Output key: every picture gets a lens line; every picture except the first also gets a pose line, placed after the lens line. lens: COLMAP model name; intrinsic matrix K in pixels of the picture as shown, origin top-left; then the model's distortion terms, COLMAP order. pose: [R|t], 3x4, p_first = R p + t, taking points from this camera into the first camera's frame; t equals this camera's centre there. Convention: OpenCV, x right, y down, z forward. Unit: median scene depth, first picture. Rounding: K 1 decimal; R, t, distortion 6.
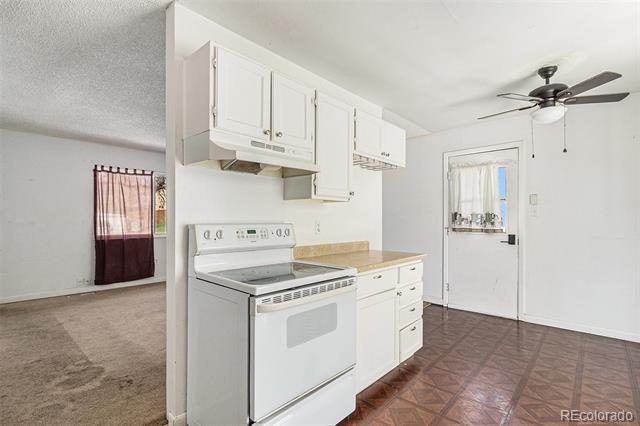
lens RADIAL K [[308.0, 0, 320.8], [0, 308.0, 219.9], [0, 0, 1]] dist [0.019708, 0.000444]
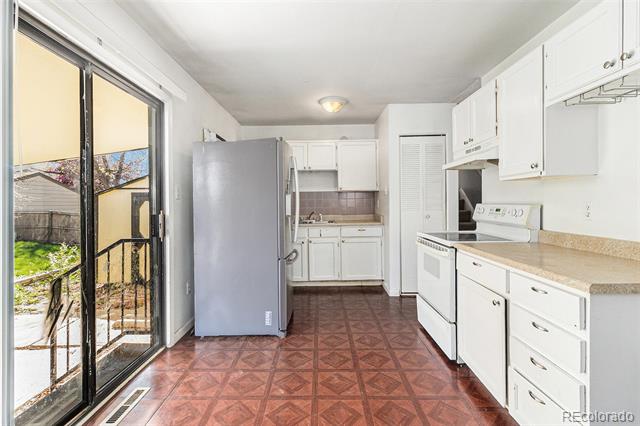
lens RADIAL K [[300.6, 0, 318.4], [0, 300.6, 205.3], [0, 0, 1]] dist [-0.001845, 0.000000]
pose [[-0.754220, 0.004961, -0.656603, 0.903284], [0.001844, 0.999984, 0.005438, 0.007282], [0.656619, 0.002890, -0.754217, 1.113153]]
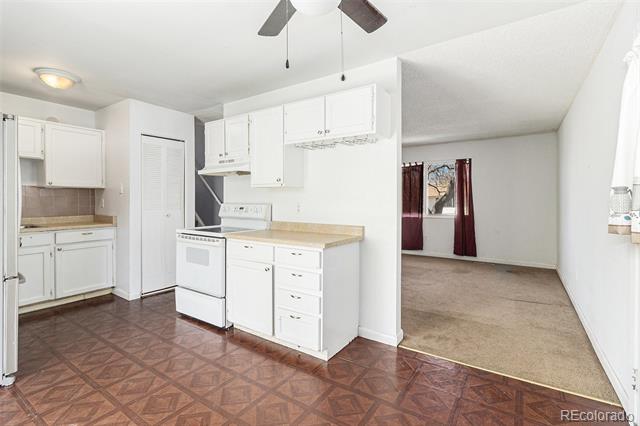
lens RADIAL K [[300.6, 0, 318.4], [0, 300.6, 205.3], [0, 0, 1]] dist [-0.001845, 0.000000]
pose [[0.139040, 0.007862, -0.990256, 1.175220], [-0.003897, 0.999965, 0.007392, 0.004679], [0.990279, 0.002831, 0.139066, 0.911717]]
